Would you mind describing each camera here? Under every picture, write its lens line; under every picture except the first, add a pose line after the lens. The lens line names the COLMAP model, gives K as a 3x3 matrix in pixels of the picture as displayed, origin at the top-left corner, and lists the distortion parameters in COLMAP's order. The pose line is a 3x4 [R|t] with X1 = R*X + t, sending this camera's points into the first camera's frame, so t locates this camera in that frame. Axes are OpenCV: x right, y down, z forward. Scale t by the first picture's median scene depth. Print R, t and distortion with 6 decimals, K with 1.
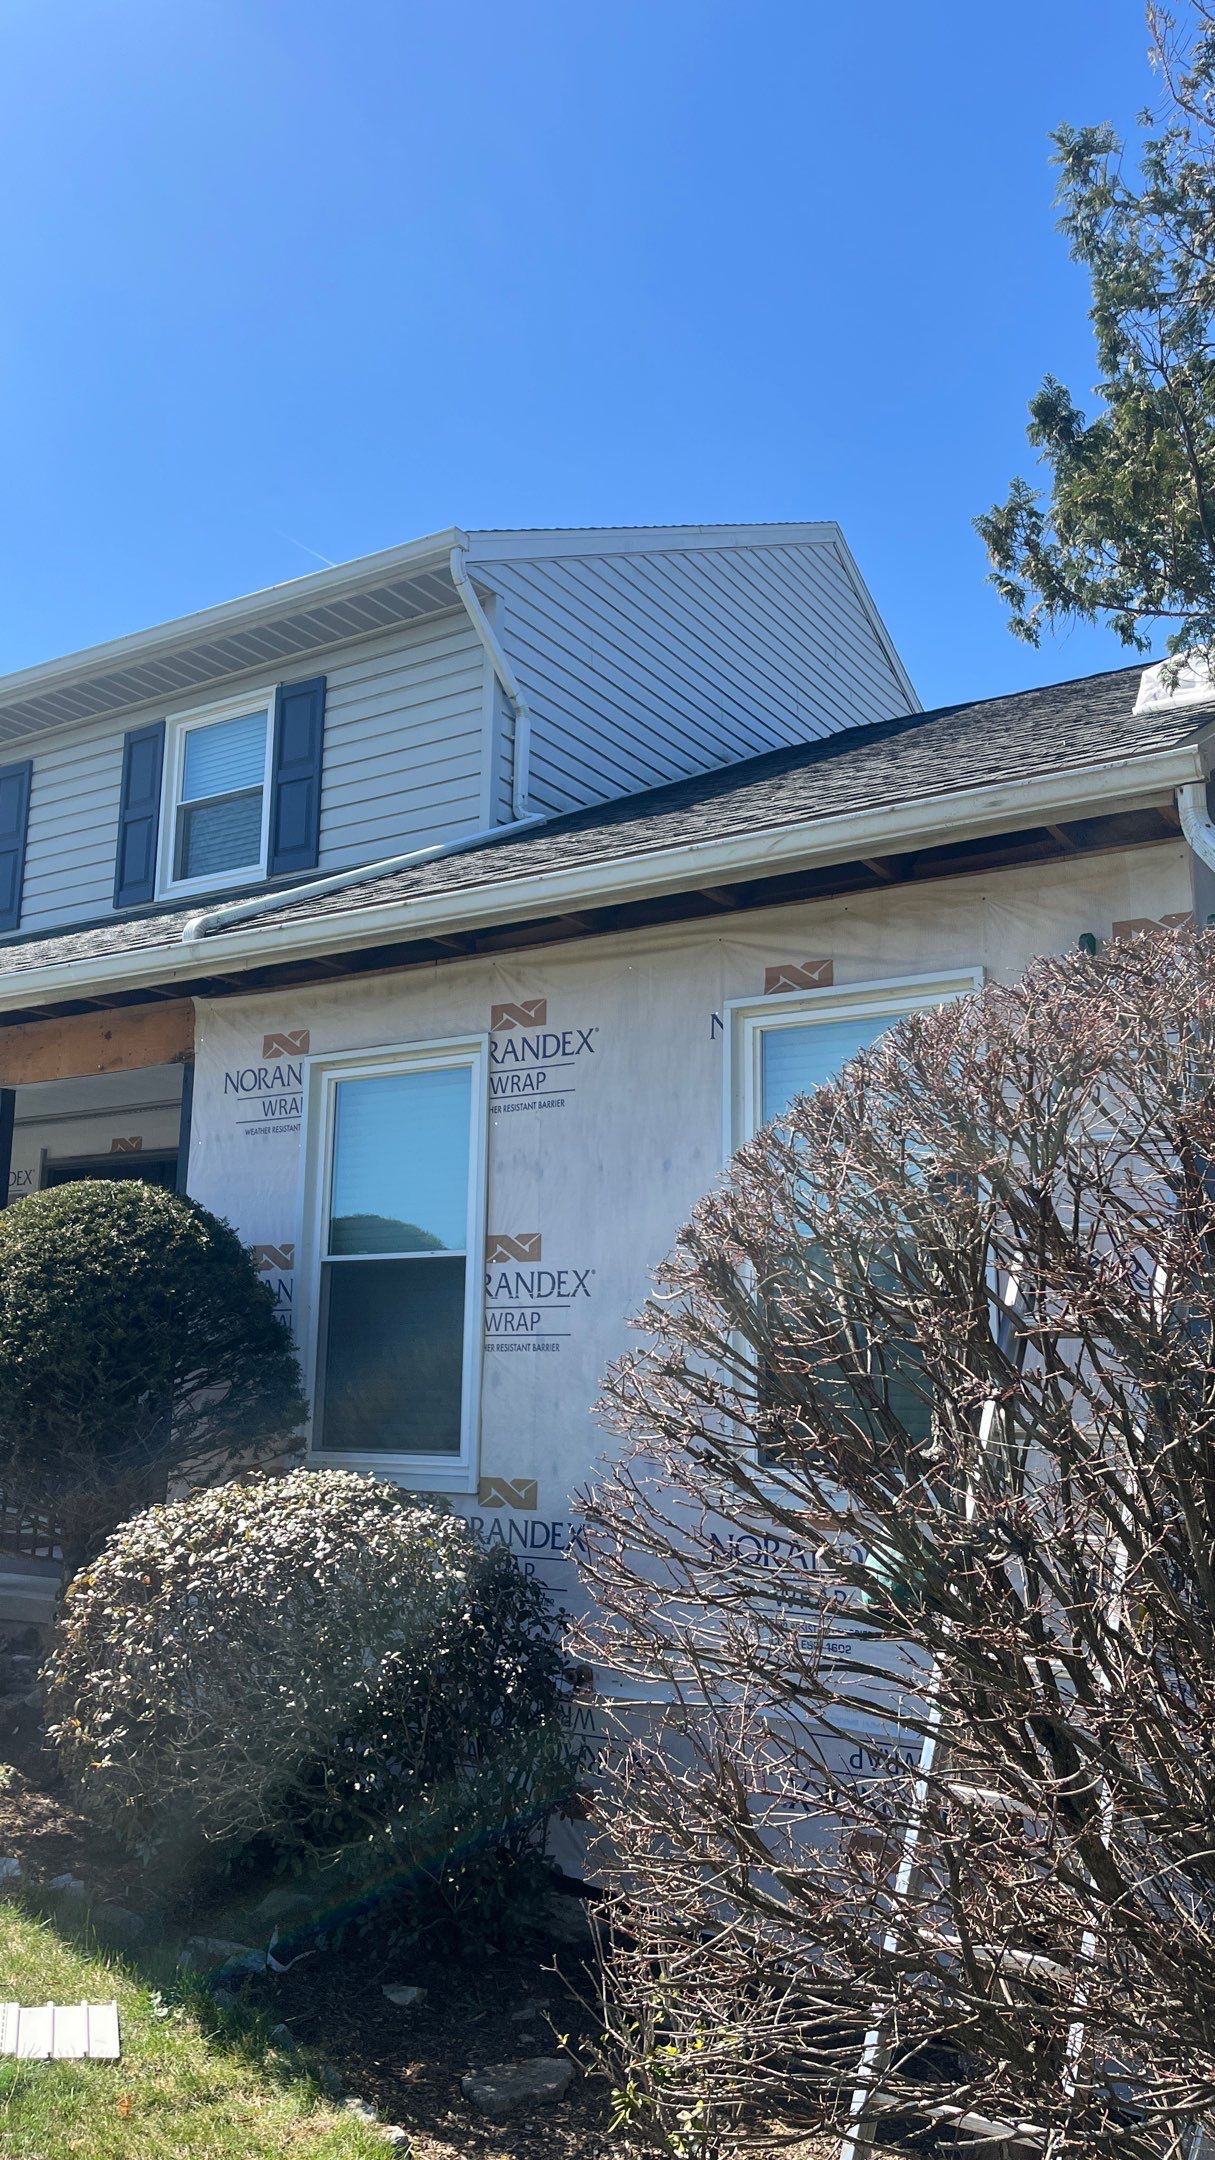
lens RADIAL K [[1614.8, 0, 607.5], [0, 1614.8, 1080.0], [0, 0, 1]] dist [0.006689, 0.003288]
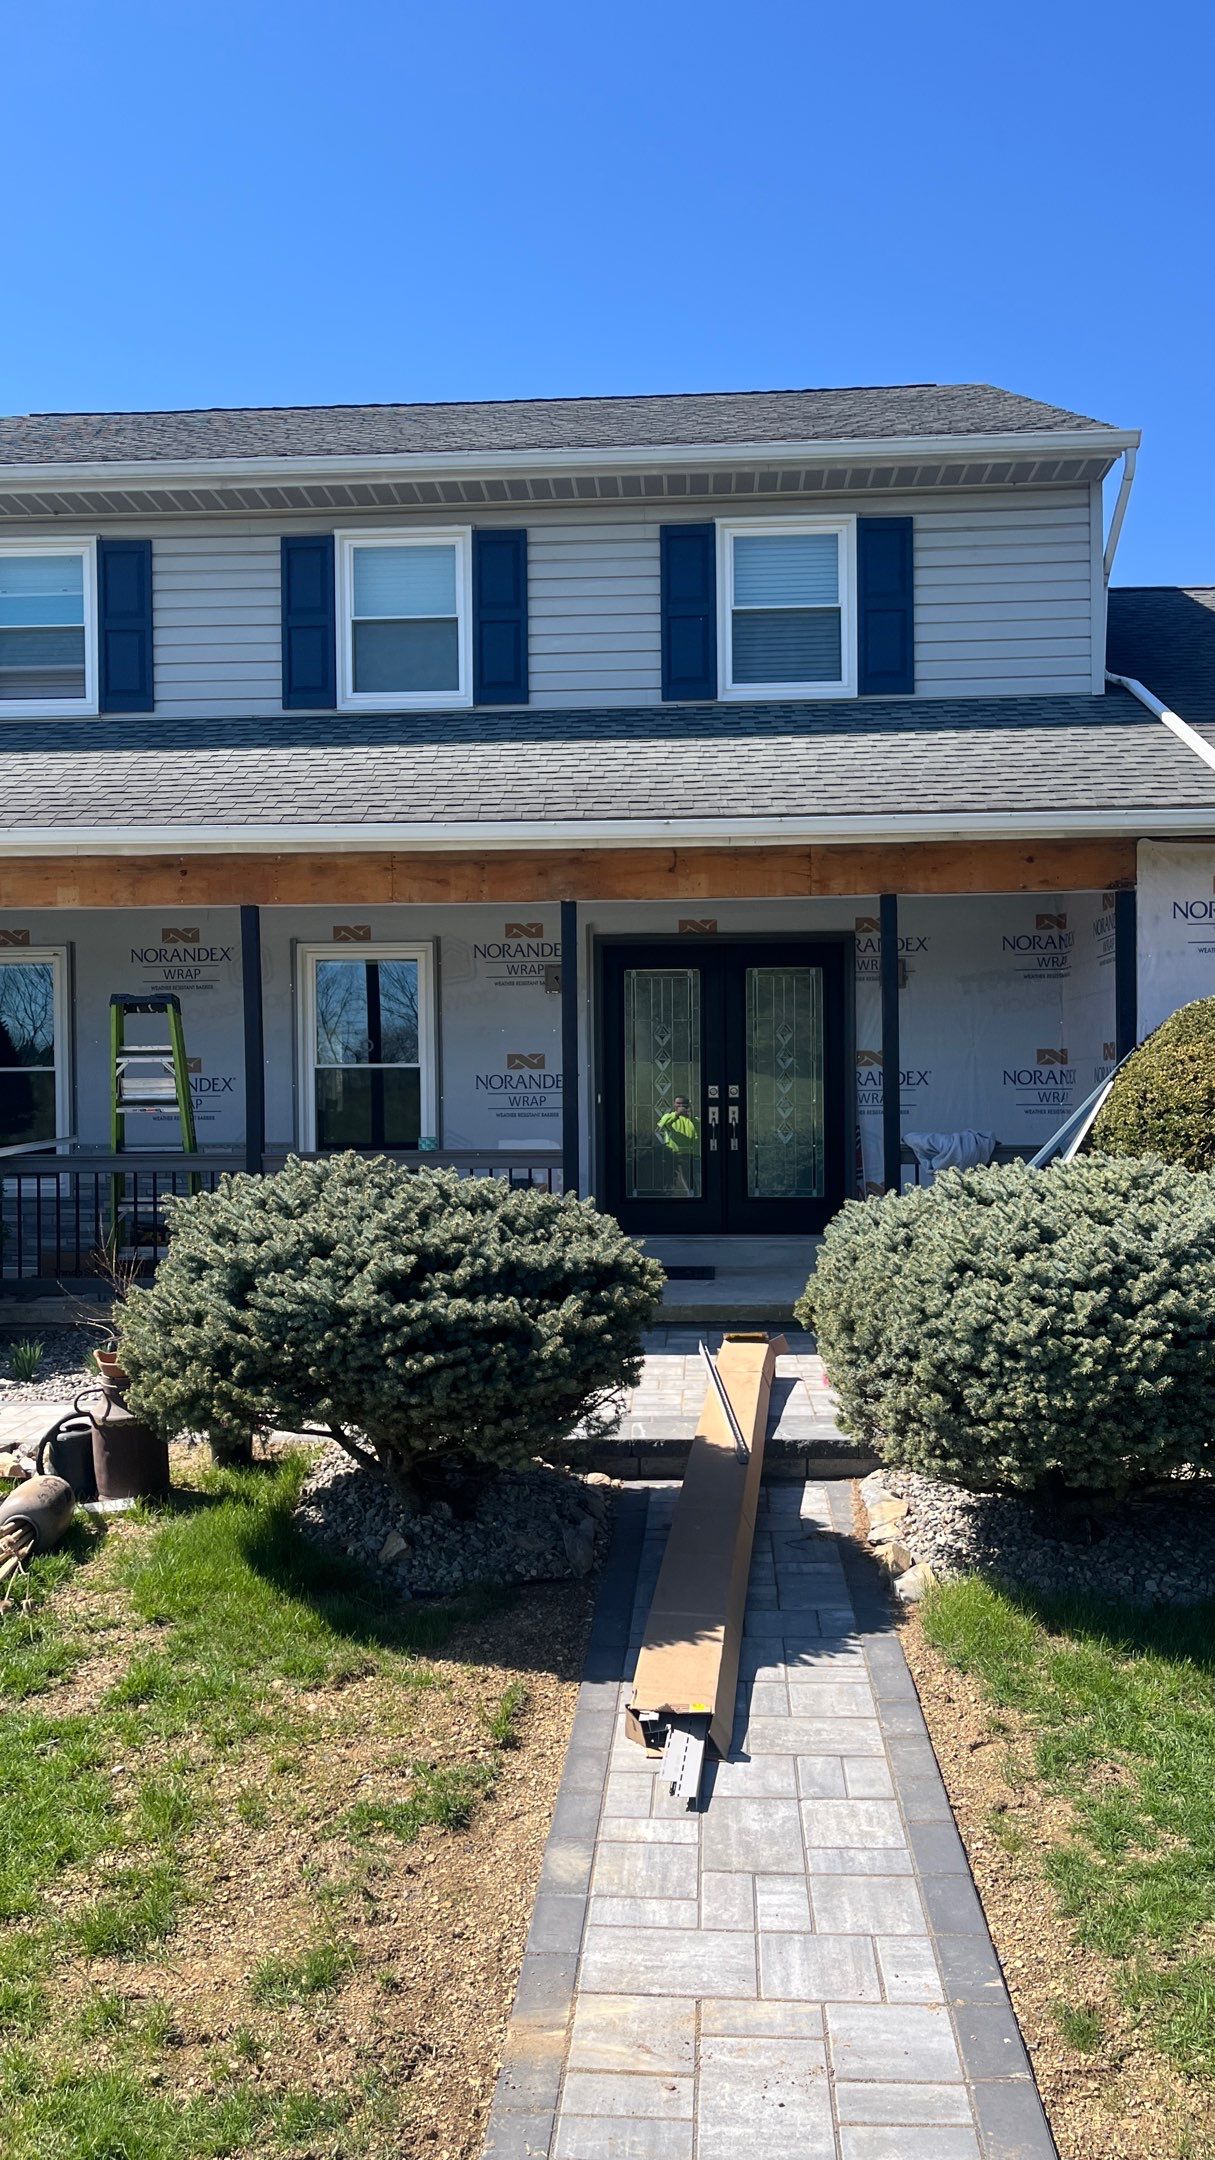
lens RADIAL K [[1614.8, 0, 607.5], [0, 1614.8, 1080.0], [0, 0, 1]] dist [0.006689, 0.003288]
pose [[0.881458, -0.007194, 0.472208, -0.897887], [-0.072907, 0.985824, 0.151113, -0.018939], [-0.466601, -0.167627, 0.868438, 0.057489]]
